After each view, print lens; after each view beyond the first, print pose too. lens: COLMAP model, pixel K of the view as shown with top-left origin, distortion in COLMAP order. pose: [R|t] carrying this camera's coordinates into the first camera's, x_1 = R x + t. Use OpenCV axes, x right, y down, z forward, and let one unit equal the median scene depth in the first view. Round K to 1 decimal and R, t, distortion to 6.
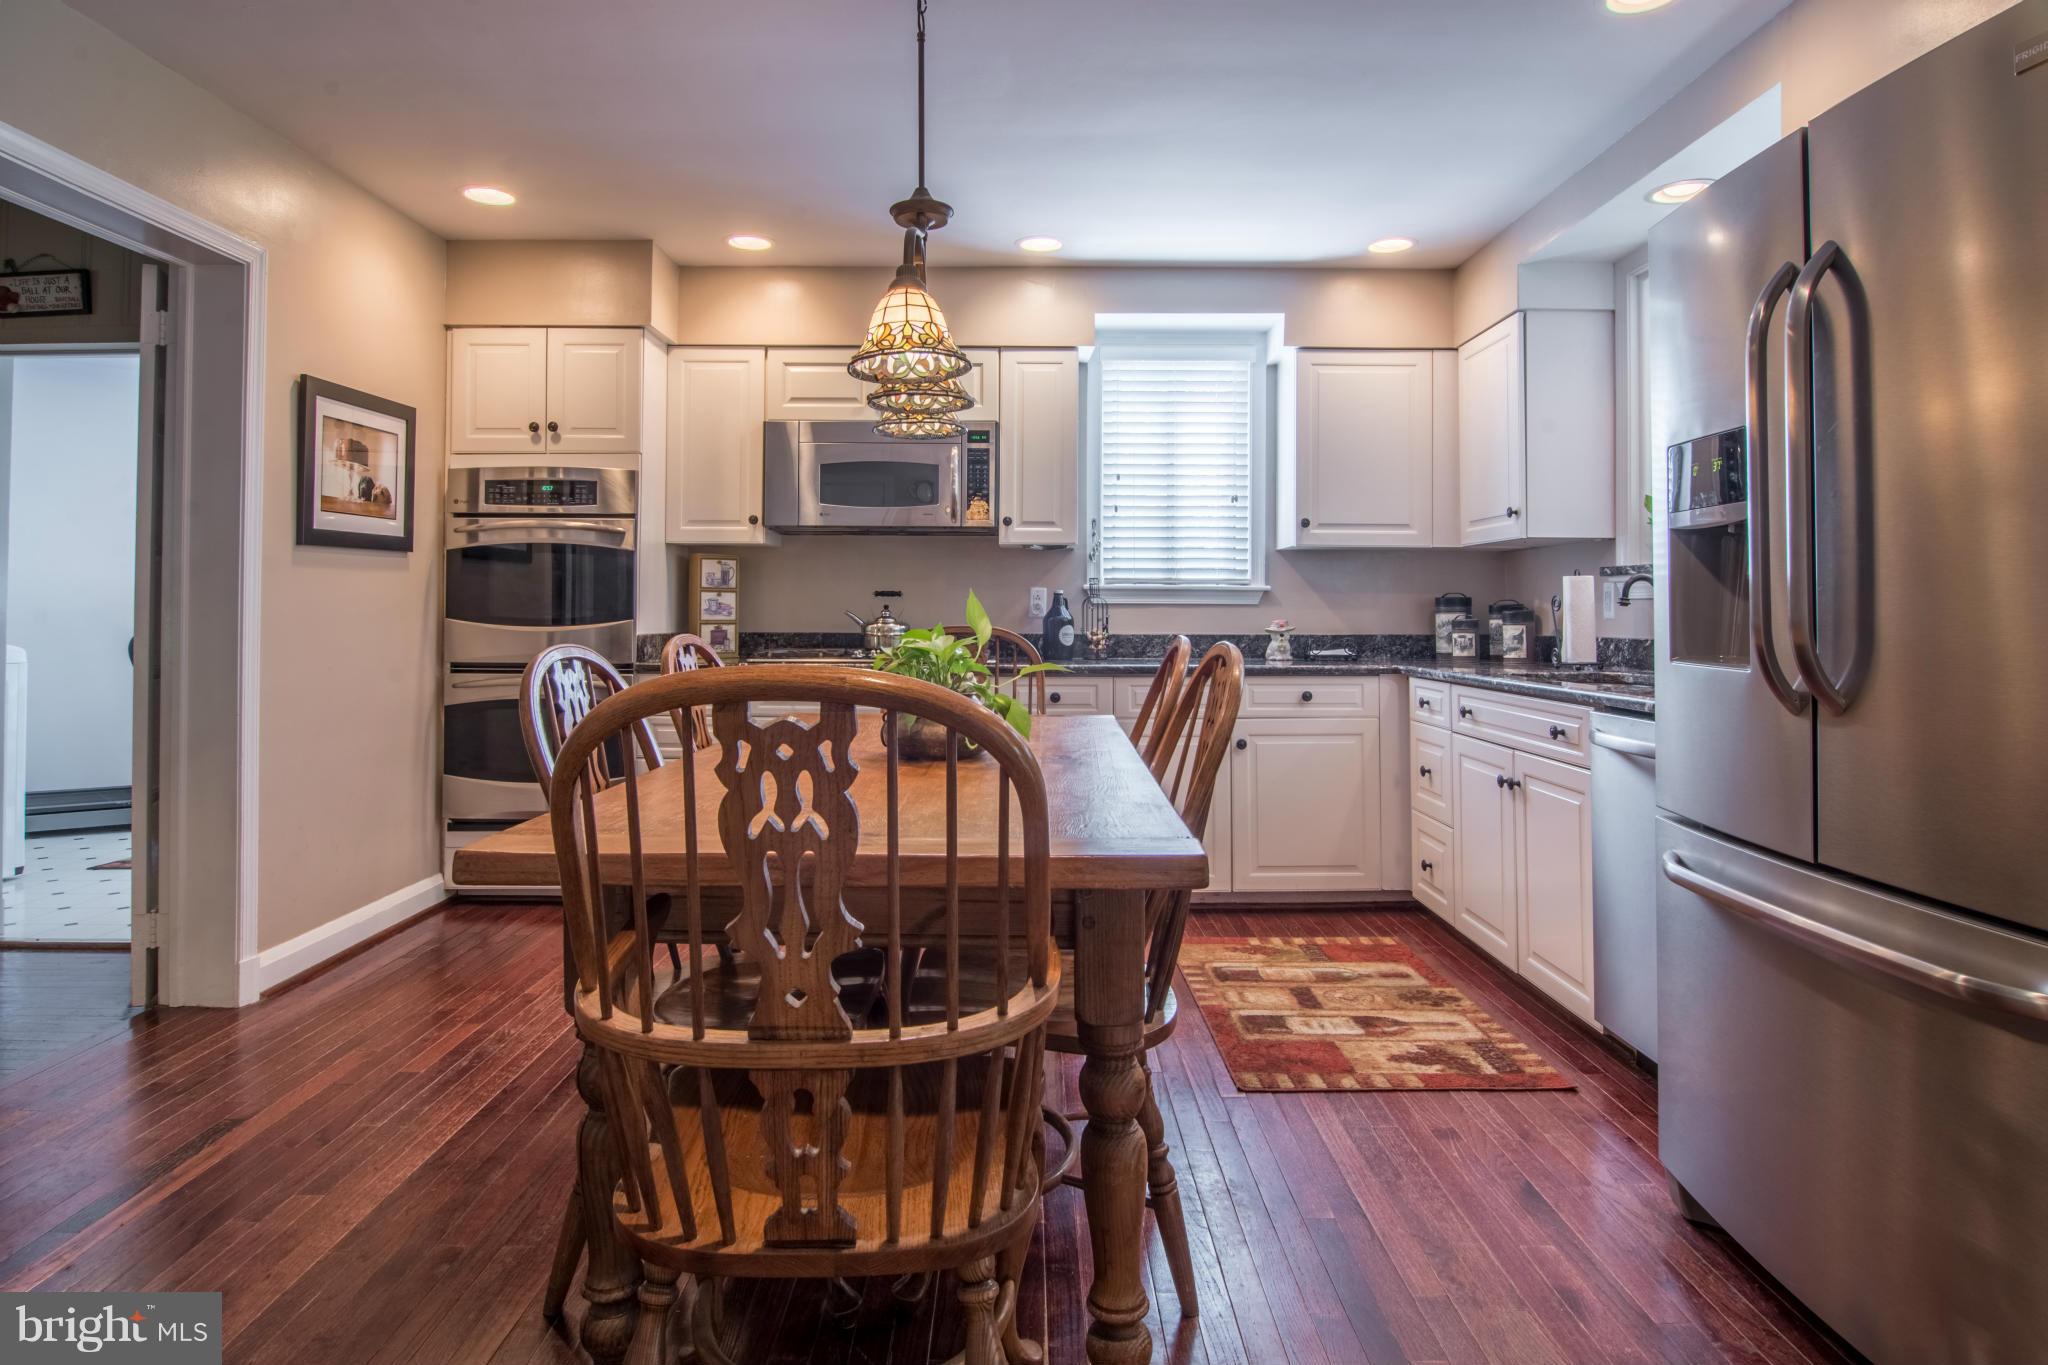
lens RADIAL K [[1104.8, 0, 1021.1], [0, 1104.8, 598.1], [0, 0, 1]] dist [-0.020994, -0.000606]
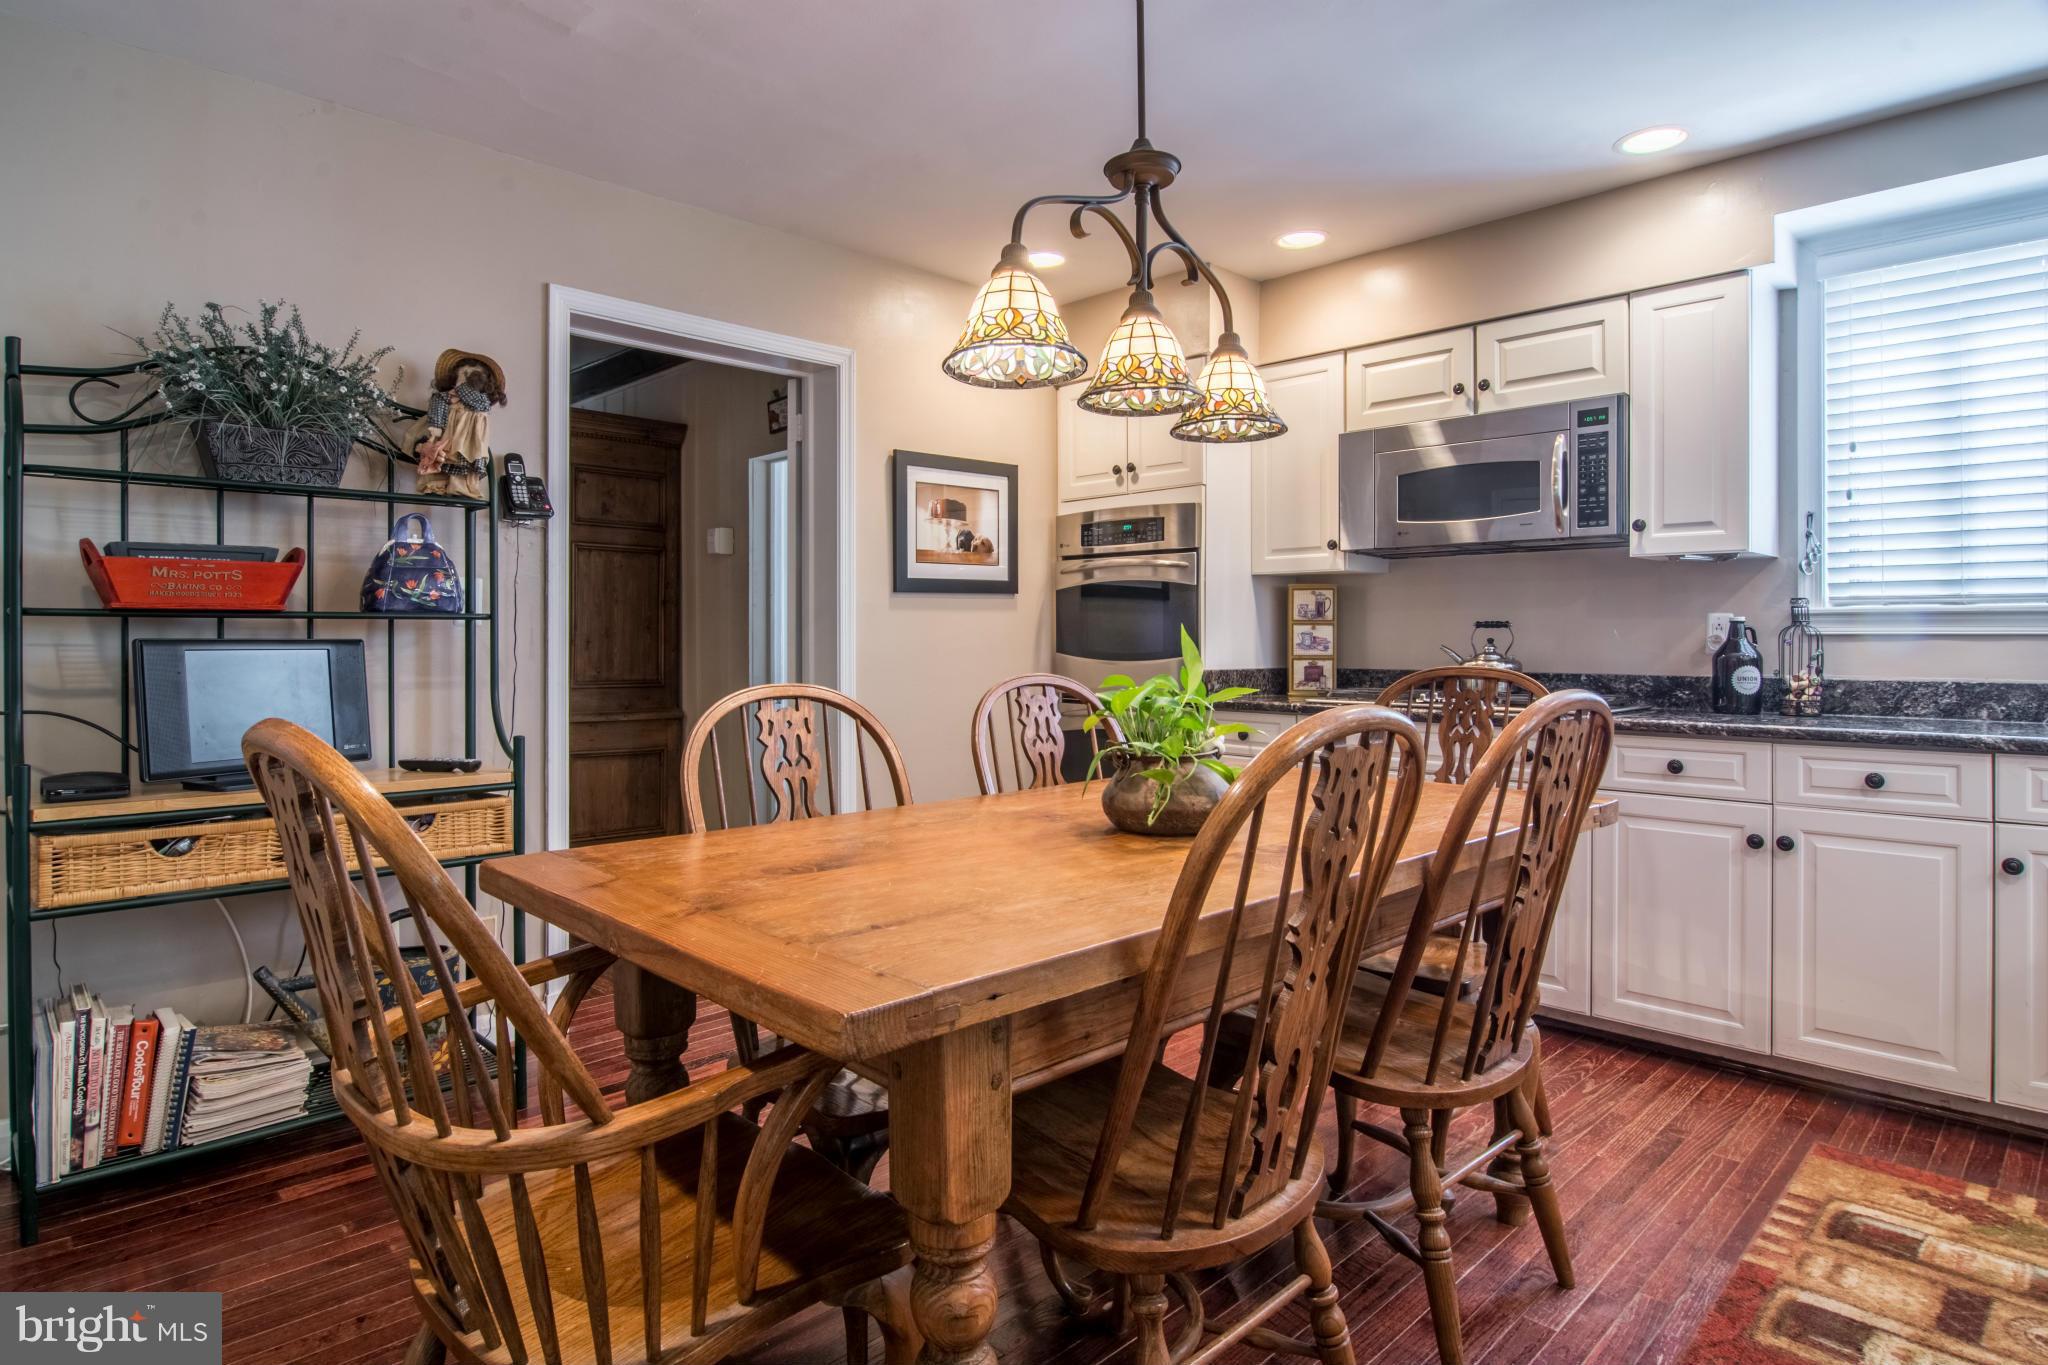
lens RADIAL K [[1110.1, 0, 1008.7], [0, 1110.1, 644.9], [0, 0, 1]] dist [-0.024151, -0.002858]
pose [[0.698436, 0.000114, -0.715673, 0.229527], [0.011631, 0.999866, 0.011510, -0.002544], [0.715578, -0.016363, 0.698341, 0.181430]]
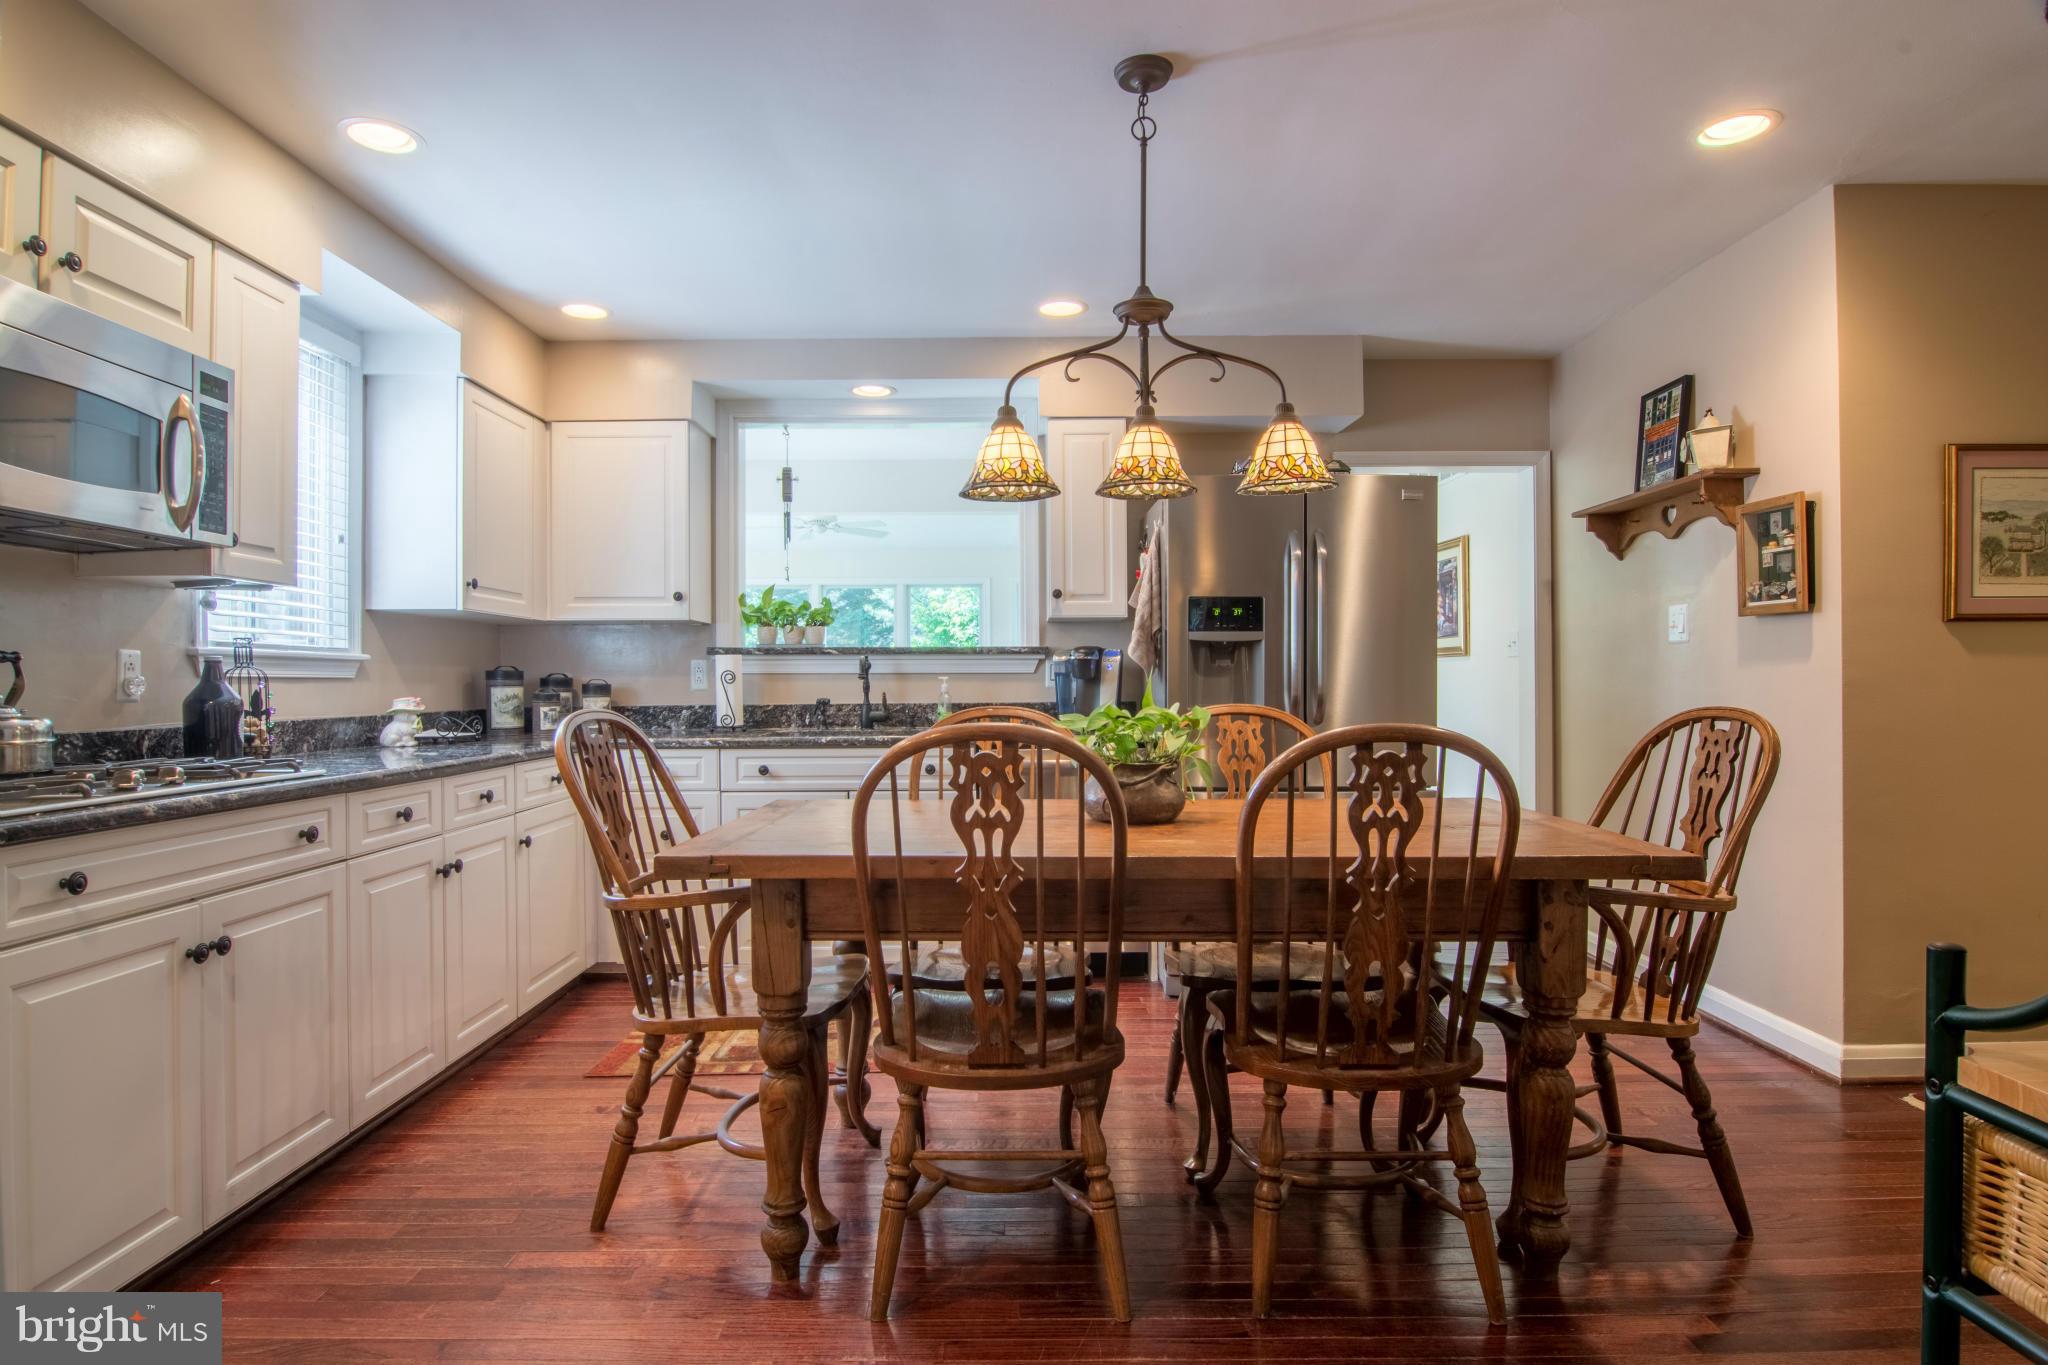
lens RADIAL K [[1110.1, 0, 1008.7], [0, 1110.1, 644.9], [0, 0, 1]] dist [-0.024151, -0.002858]
pose [[-0.009451, 0.028371, 0.999553, -0.621033], [-0.008935, 0.999555, -0.028456, 0.000313], [-0.999915, -0.009200, -0.009193, 0.606157]]
